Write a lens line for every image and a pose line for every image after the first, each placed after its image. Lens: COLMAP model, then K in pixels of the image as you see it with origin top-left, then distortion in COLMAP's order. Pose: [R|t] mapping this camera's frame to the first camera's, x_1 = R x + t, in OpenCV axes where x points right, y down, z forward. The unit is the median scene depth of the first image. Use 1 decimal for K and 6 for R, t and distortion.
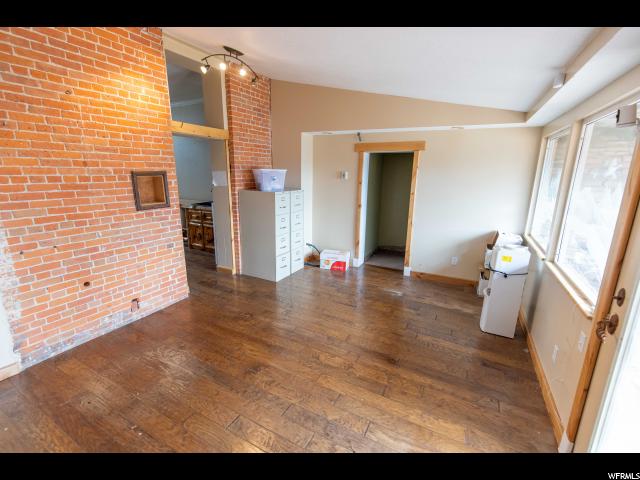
lens RADIAL K [[288.7, 0, 320.0], [0, 288.7, 240.0], [0, 0, 1]] dist [0.001610, -0.000420]
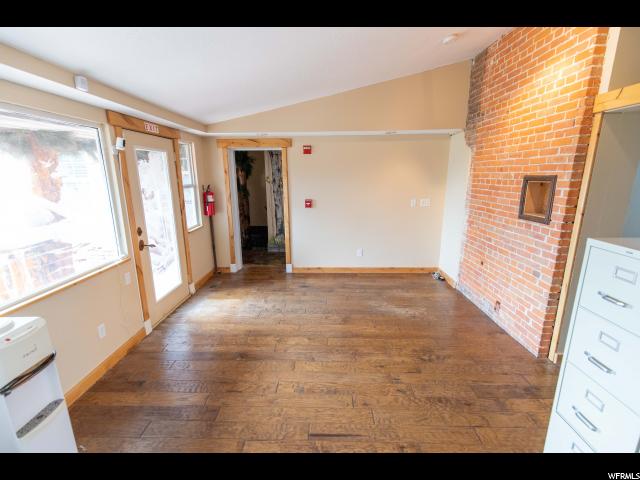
lens RADIAL K [[288.7, 0, 320.0], [0, 288.7, 240.0], [0, 0, 1]] dist [0.001610, -0.000420]
pose [[-0.893914, 0.092069, -0.438681, 0.367488], [-0.110093, 0.903601, 0.413986, -0.367192], [0.434508, 0.418363, -0.797605, 1.556662]]
